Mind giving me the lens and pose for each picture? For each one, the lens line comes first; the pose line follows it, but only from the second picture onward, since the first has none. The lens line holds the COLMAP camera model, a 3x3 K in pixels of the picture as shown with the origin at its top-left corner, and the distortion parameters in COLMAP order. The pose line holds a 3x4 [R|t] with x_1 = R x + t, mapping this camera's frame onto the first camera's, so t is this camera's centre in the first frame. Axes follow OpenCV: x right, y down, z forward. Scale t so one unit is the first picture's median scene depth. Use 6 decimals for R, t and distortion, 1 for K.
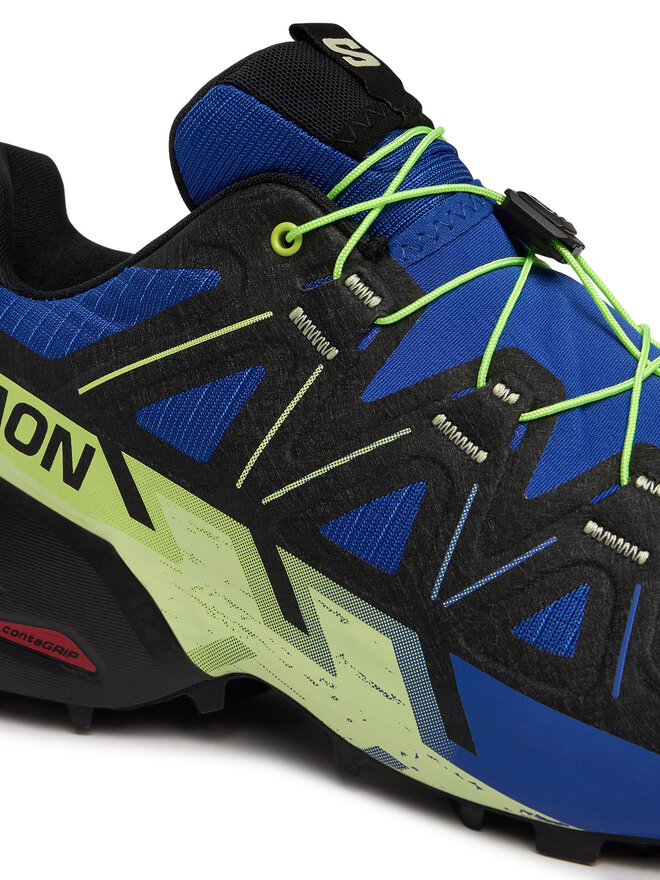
lens RADIAL K [[1715.2, 0, 330.0], [0, 1715.2, 440.0], [0, 0, 1]] dist [-0.093240, -0.066773]
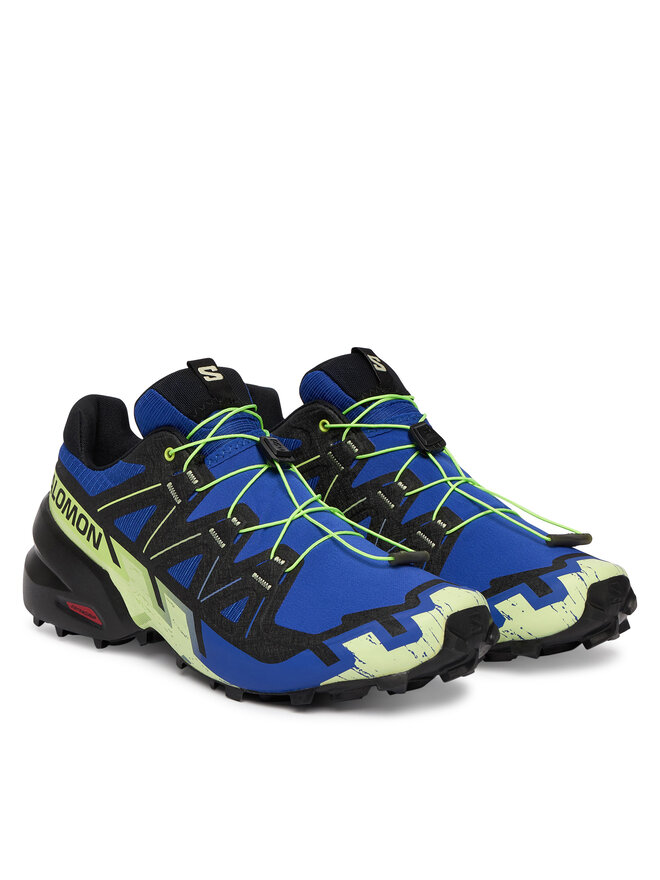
lens RADIAL K [[2061.4, 0, 330.0], [0, 2061.4, 440.0], [0, 0, 1]] dist [-0.539952, 0.117406]
pose [[0.957824, 0.034060, -0.285330, 1.058708], [-0.041755, 0.998909, -0.020926, -0.086027], [0.284306, 0.031958, 0.958201, -1.812517]]
